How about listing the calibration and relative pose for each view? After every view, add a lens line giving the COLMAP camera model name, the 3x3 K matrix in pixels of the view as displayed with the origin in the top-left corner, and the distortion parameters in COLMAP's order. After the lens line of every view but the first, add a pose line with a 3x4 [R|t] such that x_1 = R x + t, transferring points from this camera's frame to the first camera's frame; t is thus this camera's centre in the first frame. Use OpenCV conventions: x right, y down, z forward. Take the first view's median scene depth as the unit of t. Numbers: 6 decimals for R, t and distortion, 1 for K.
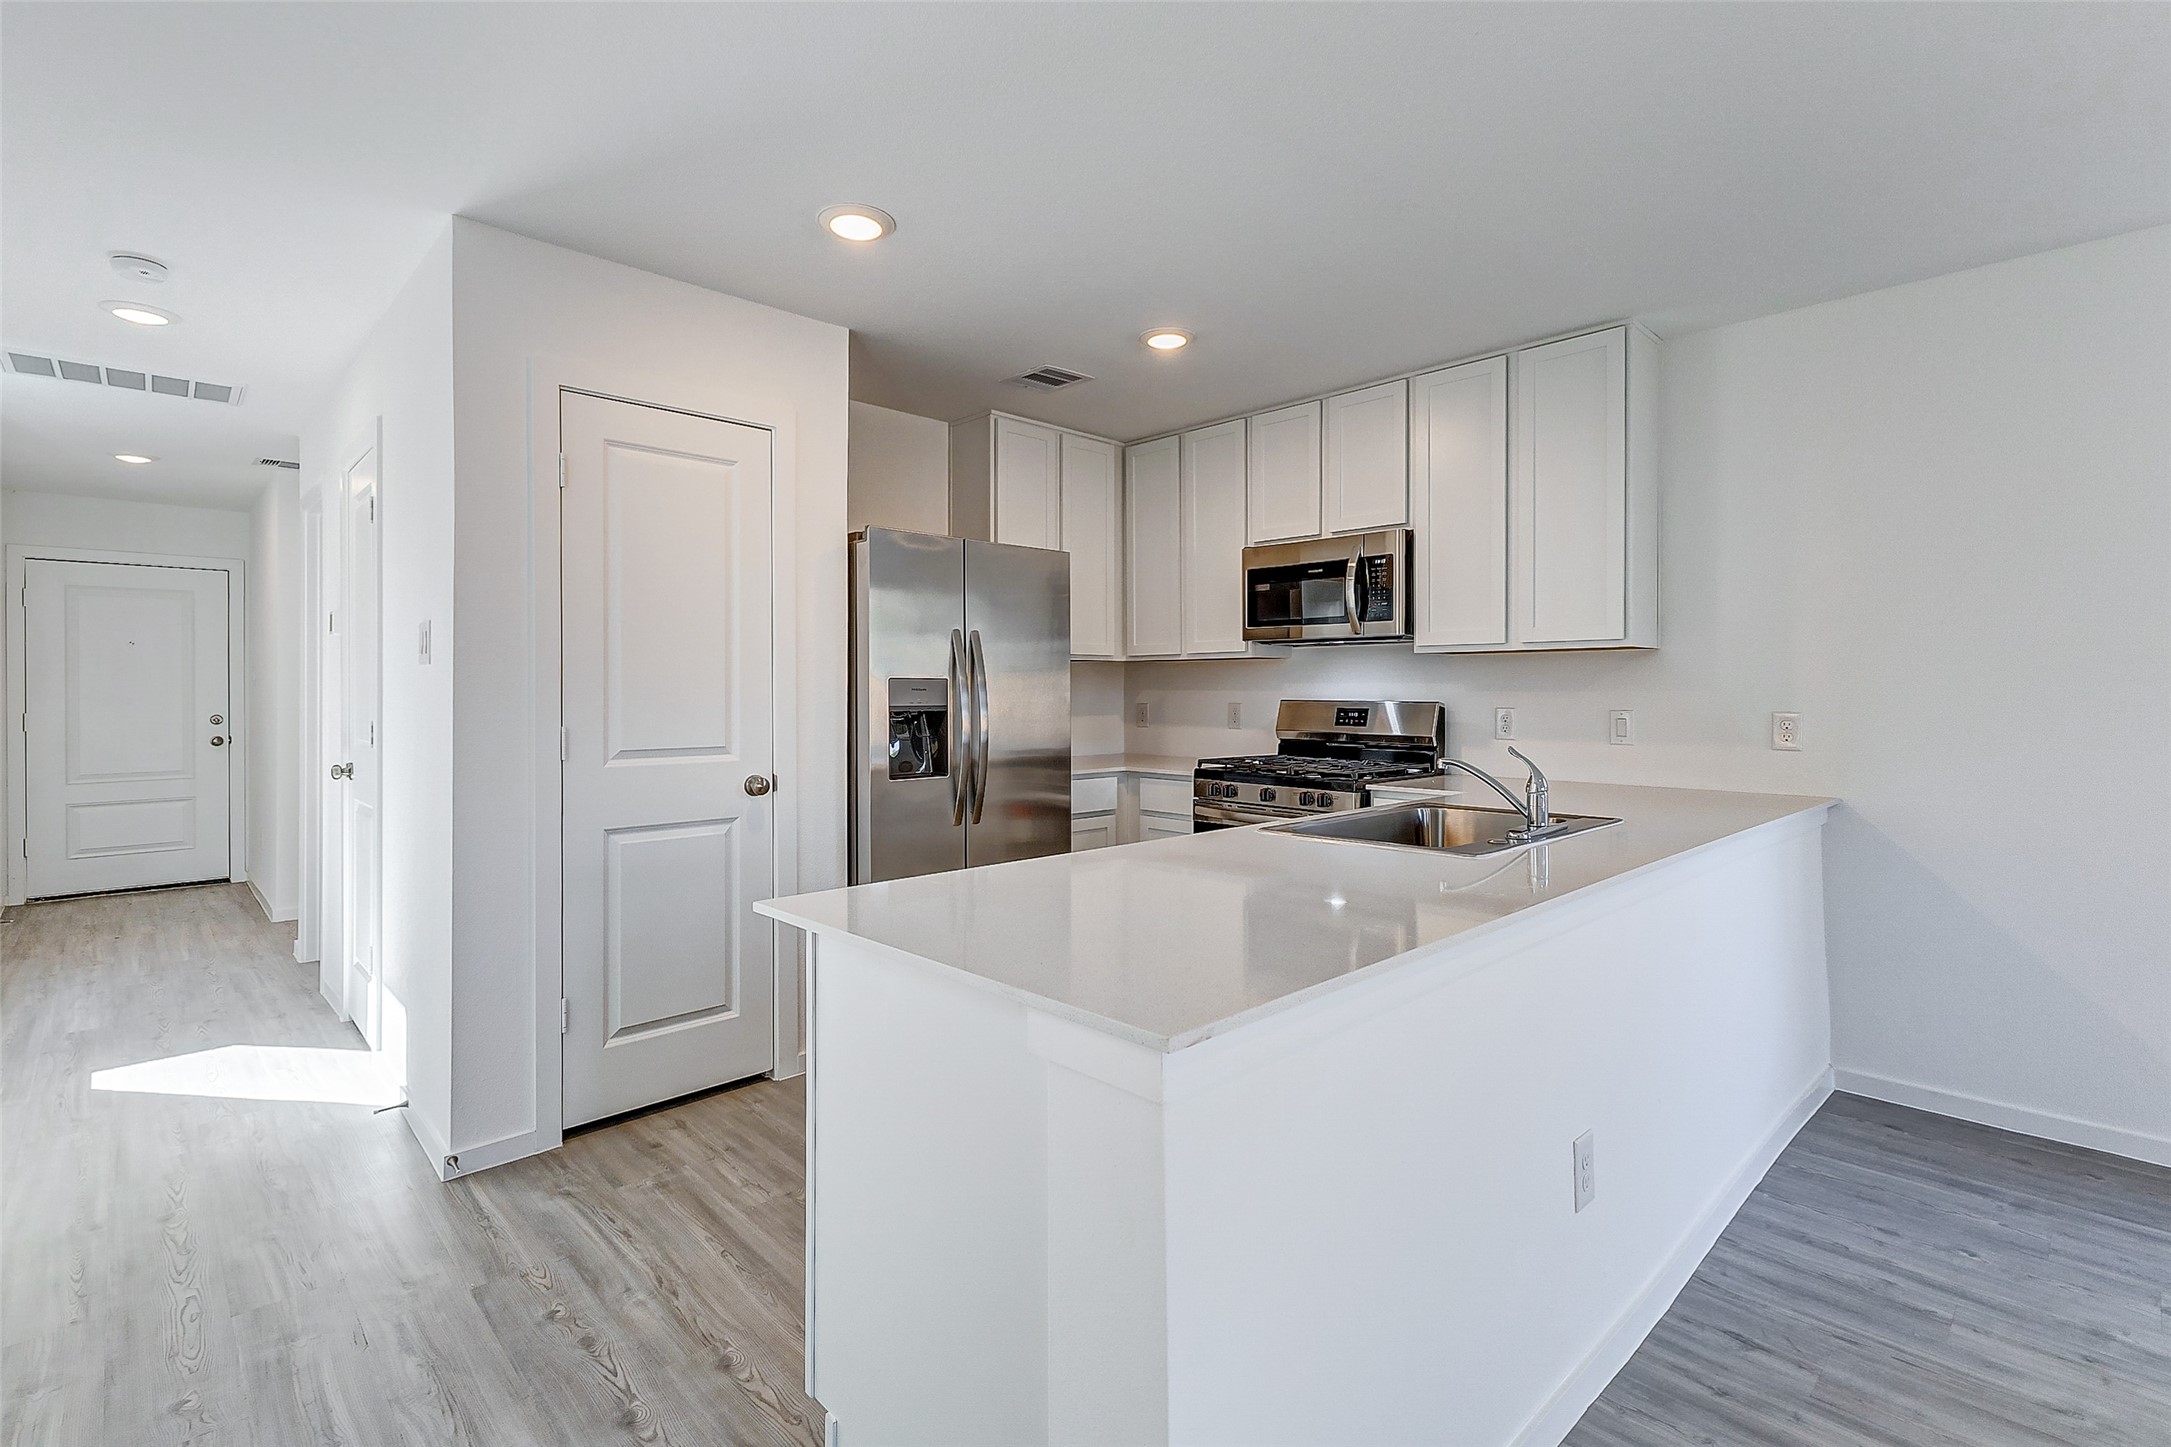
lens RADIAL K [[989.6, 0, 1085.7], [0, 989.6, 707.8], [0, 0, 1]] dist [0.000322, -0.006849]
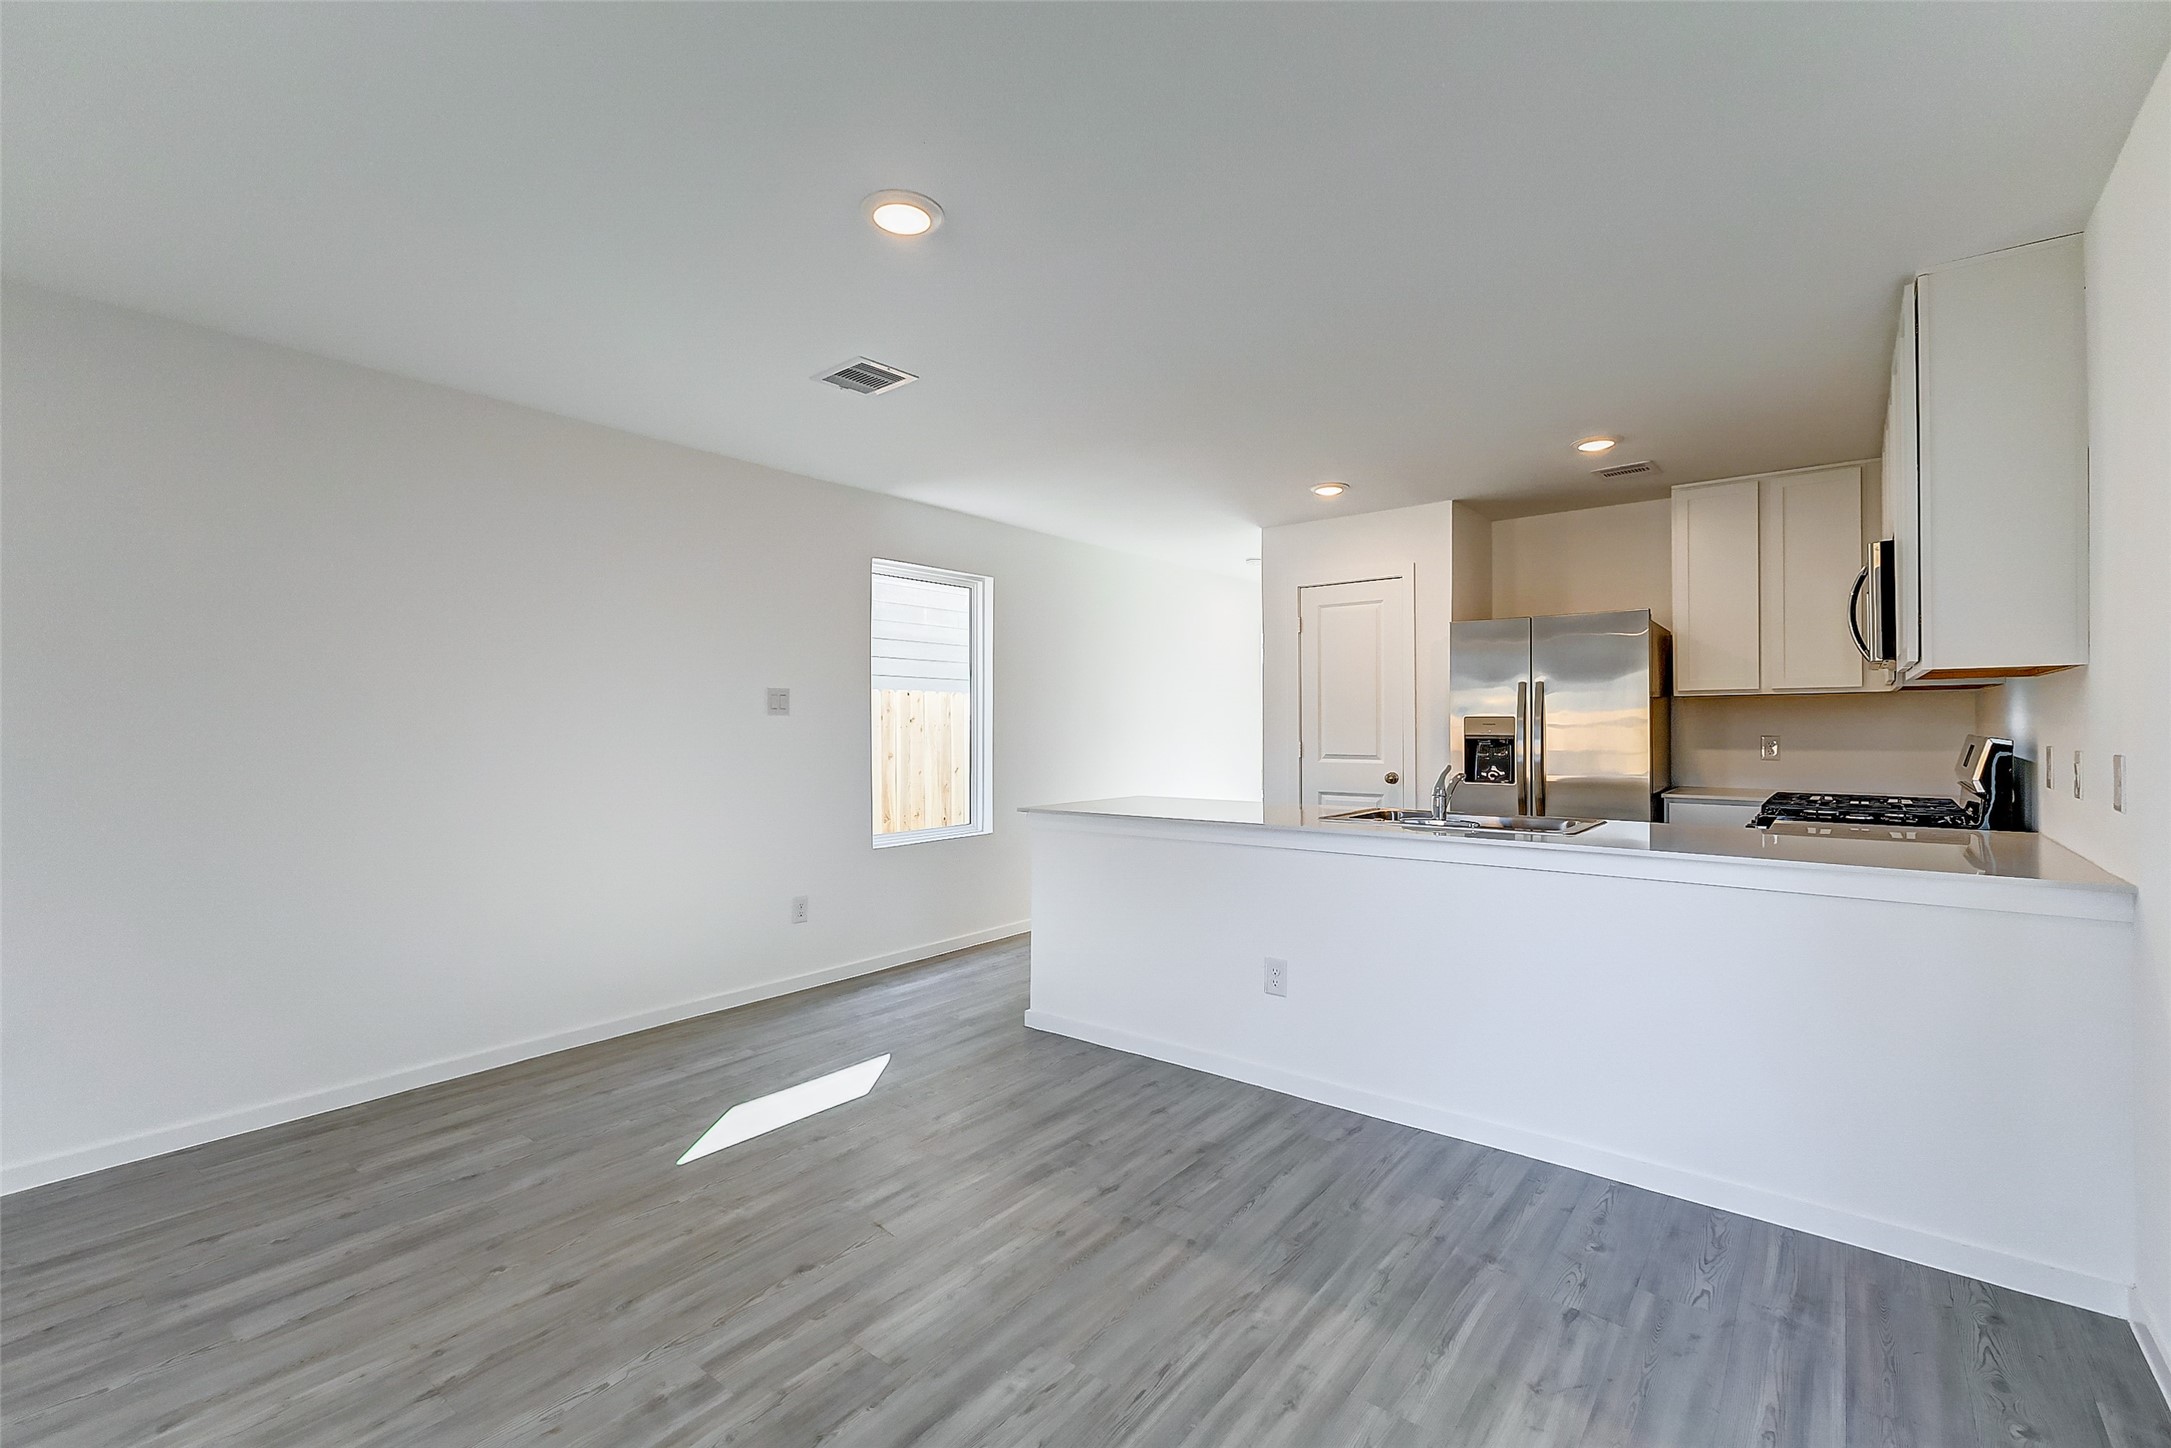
lens RADIAL K [[989.6, 0, 1085.7], [0, 989.6, 708.3], [0, 0, 1]] dist [0.000322, -0.006849]
pose [[0.163105, -0.002447, -0.986606, 1.366006], [-0.001388, 0.999995, -0.002710, -0.042847], [0.986608, 0.001811, 0.163100, 0.165625]]
